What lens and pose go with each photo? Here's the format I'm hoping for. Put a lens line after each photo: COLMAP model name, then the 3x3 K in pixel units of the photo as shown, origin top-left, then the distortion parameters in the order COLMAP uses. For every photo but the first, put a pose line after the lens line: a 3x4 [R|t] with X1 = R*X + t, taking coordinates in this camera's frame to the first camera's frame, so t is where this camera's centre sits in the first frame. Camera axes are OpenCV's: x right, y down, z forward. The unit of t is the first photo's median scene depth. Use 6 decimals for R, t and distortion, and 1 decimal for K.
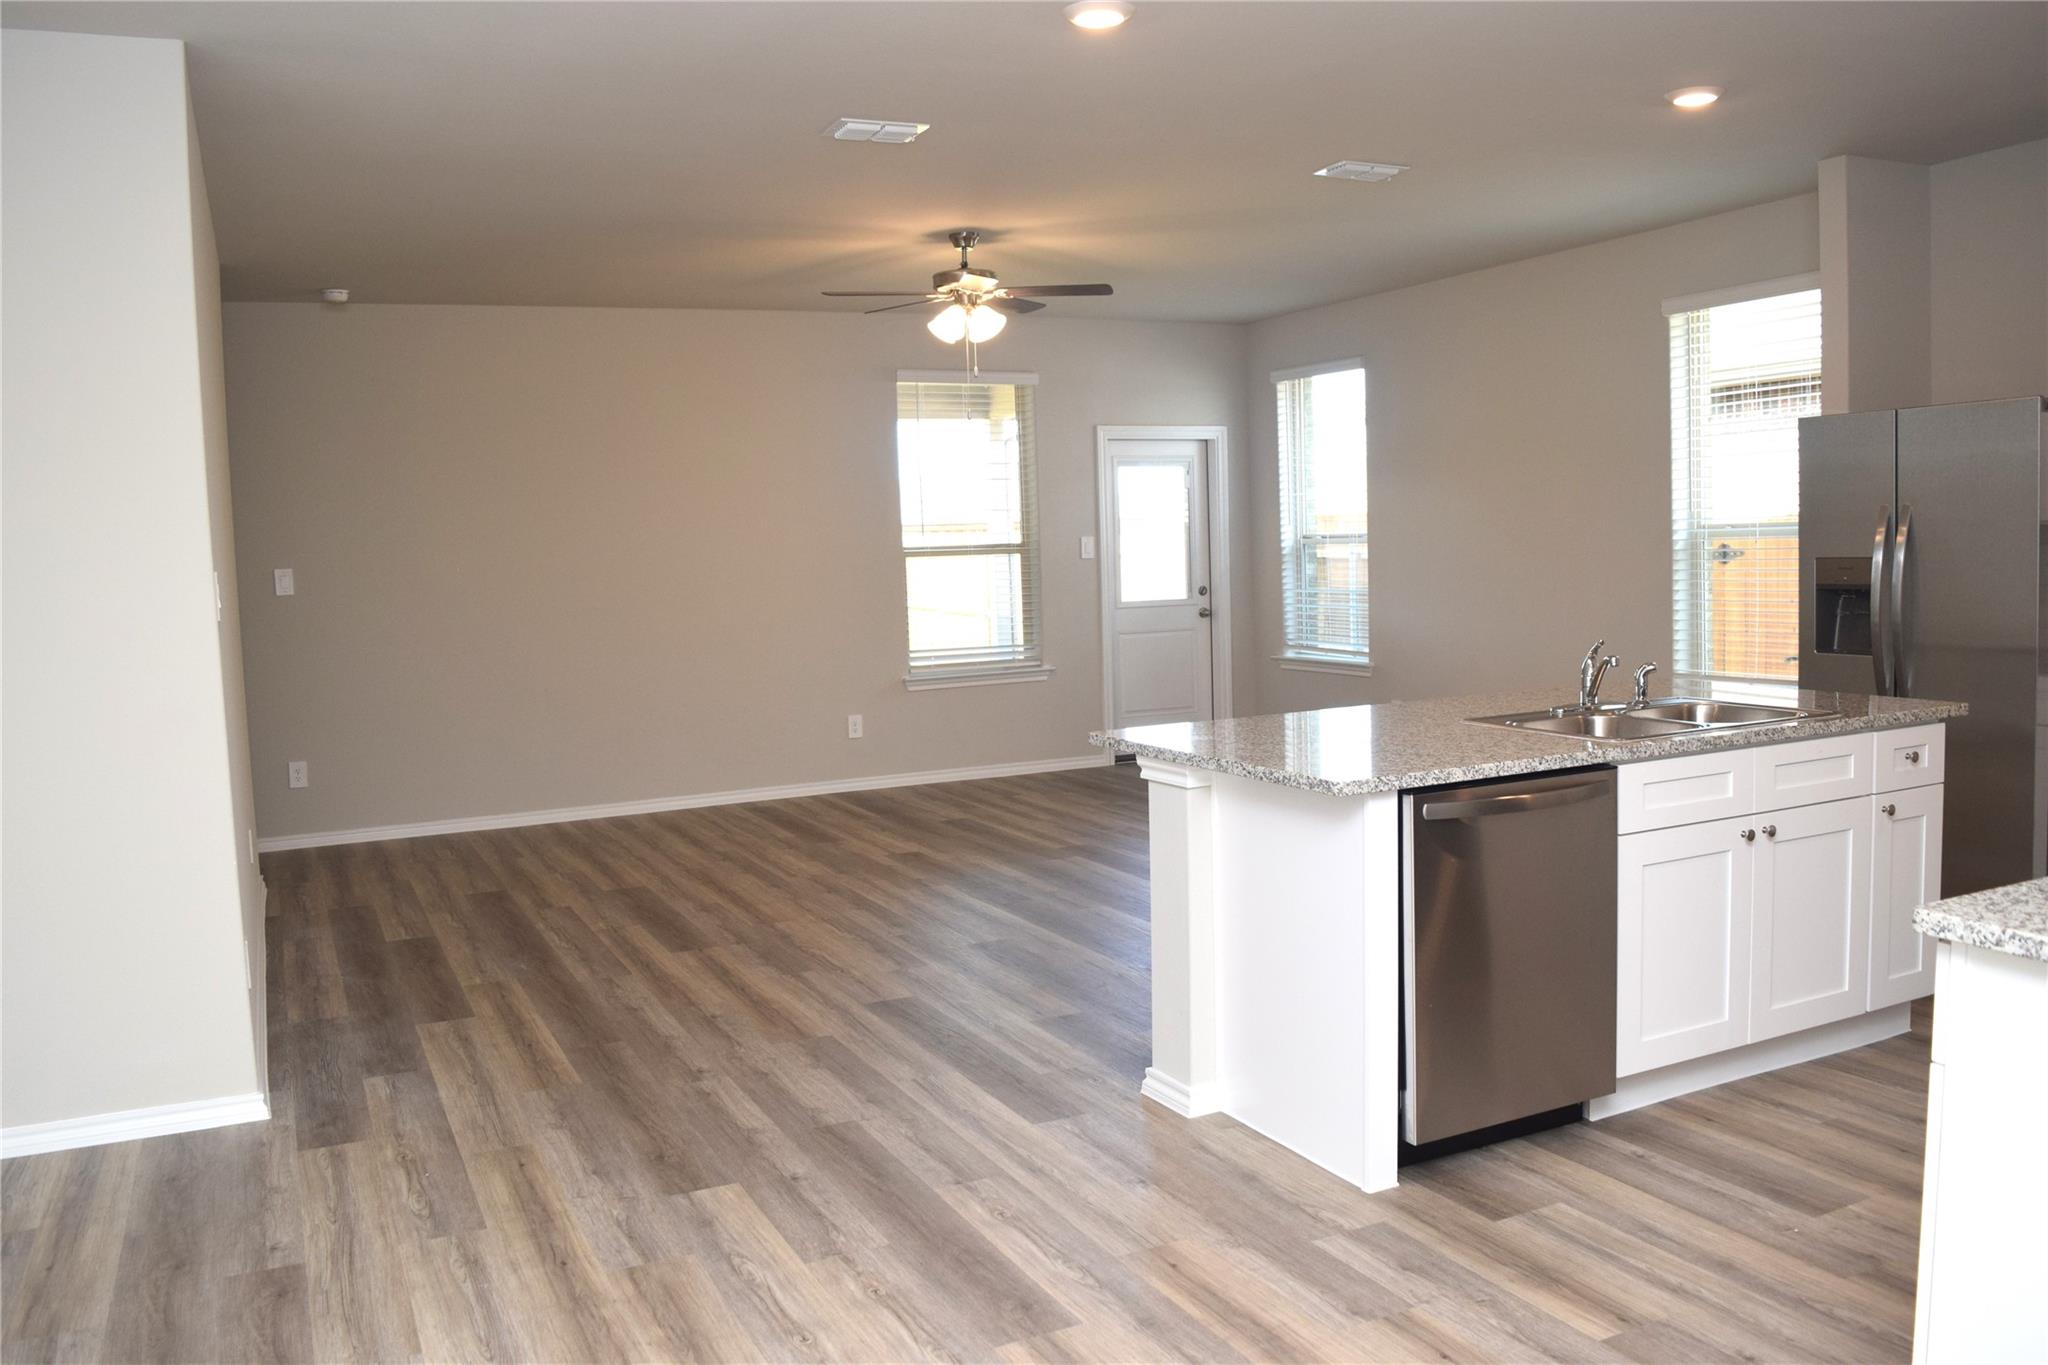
lens RADIAL K [[1609.9, 0, 1028.3], [0, 1609.9, 677.4], [0, 0, 1]] dist [-0.094589, 0.019980]
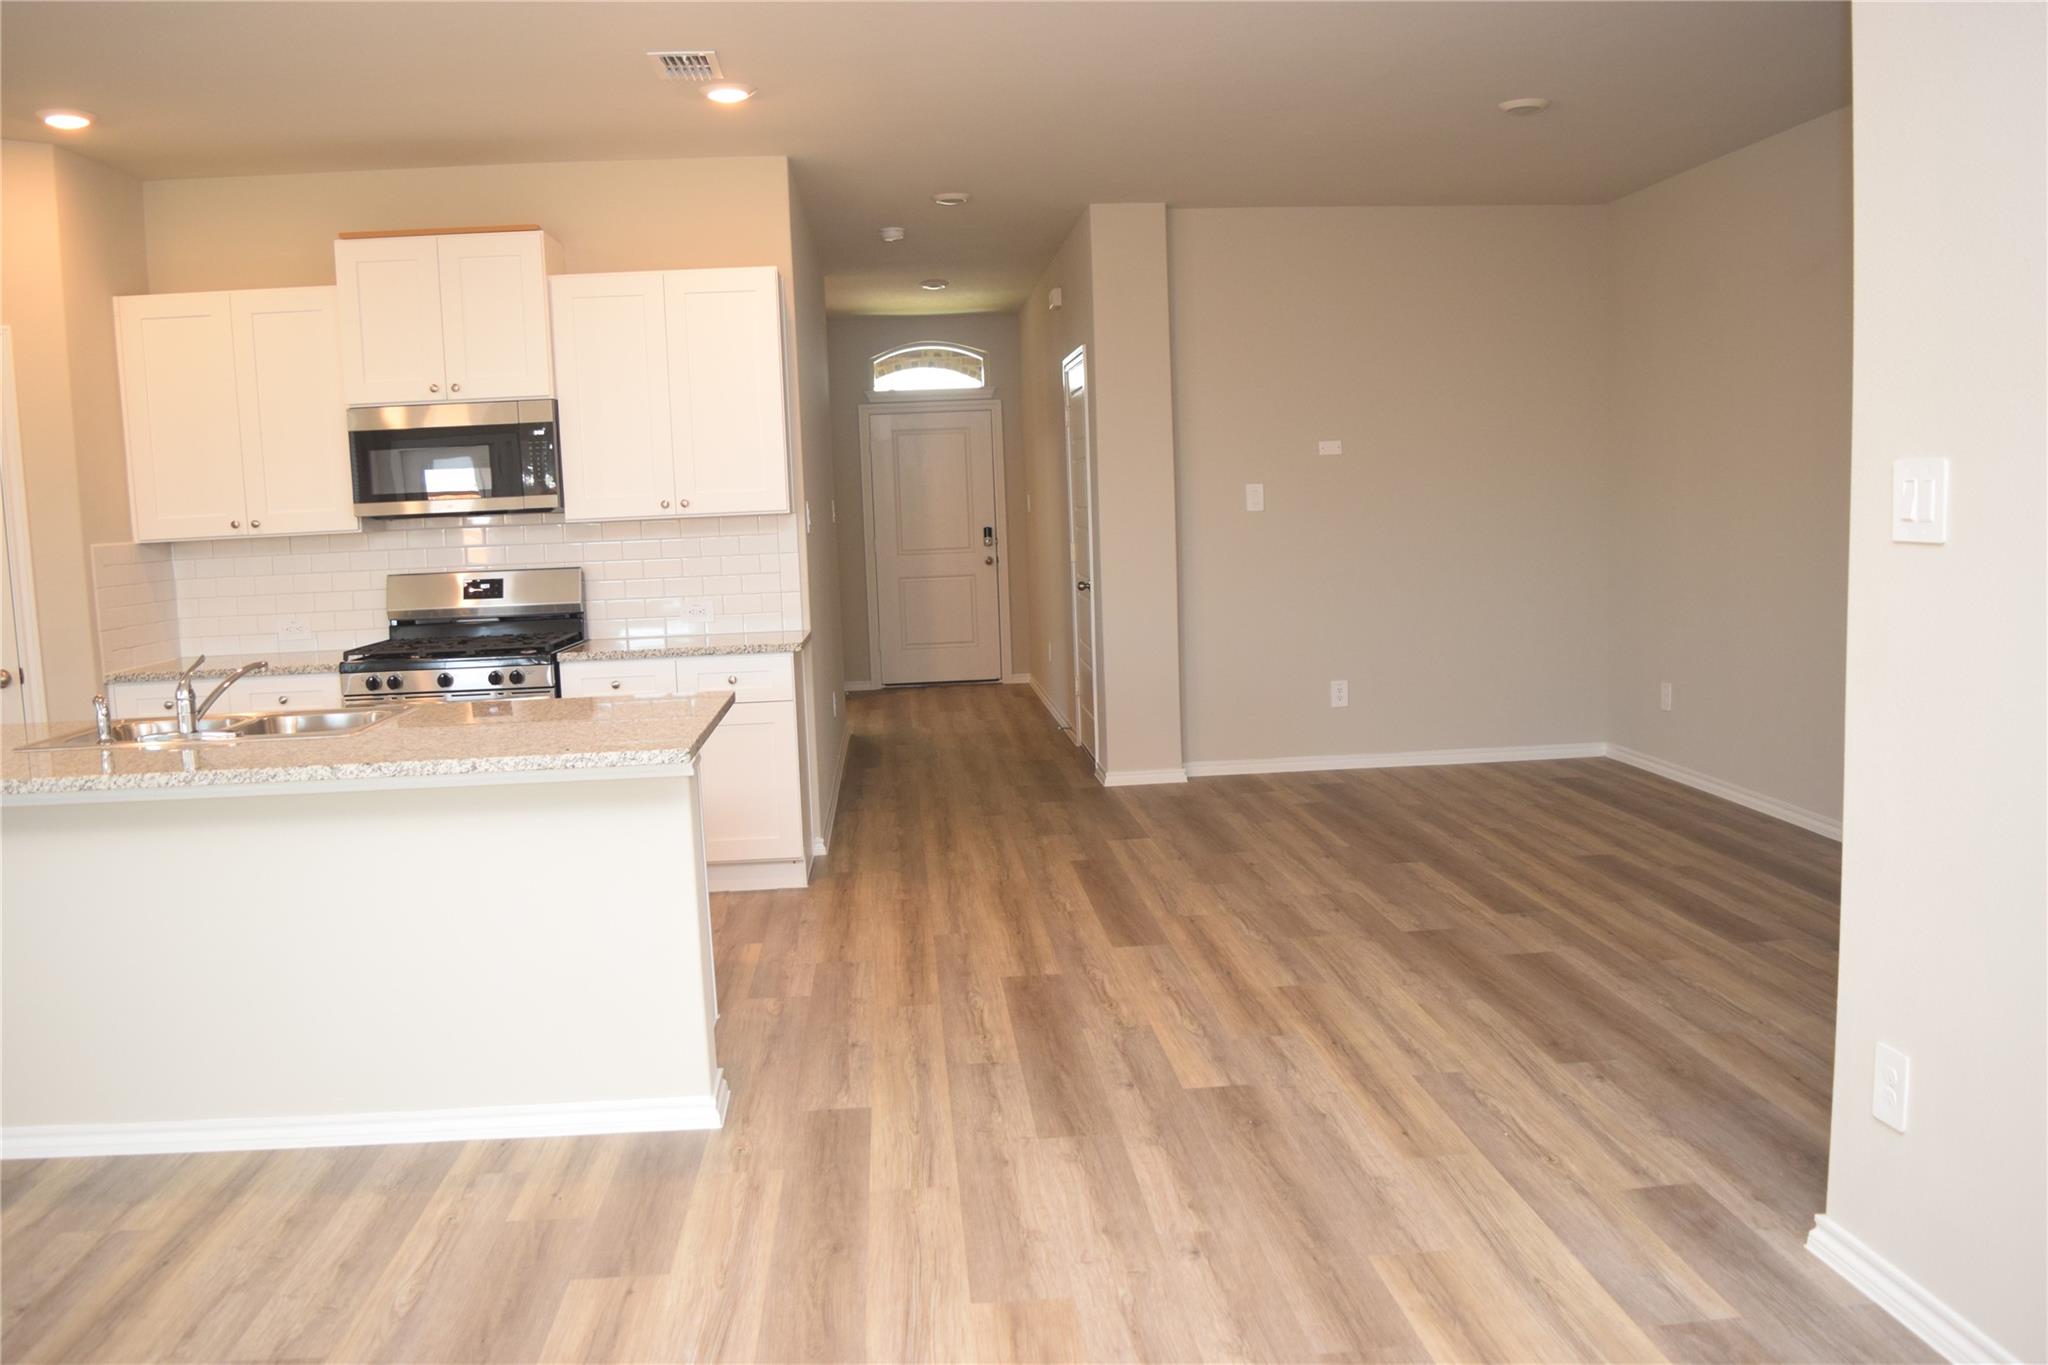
lens RADIAL K [[1609.9, 0, 1018.0], [0, 1609.9, 682.2], [0, 0, 1]] dist [-0.094589, 0.019980]
pose [[-0.928200, 0.027396, 0.371073, -0.506925], [0.100789, 0.978513, 0.179872, -0.153097], [-0.358172, 0.204357, -0.911016, 2.054393]]
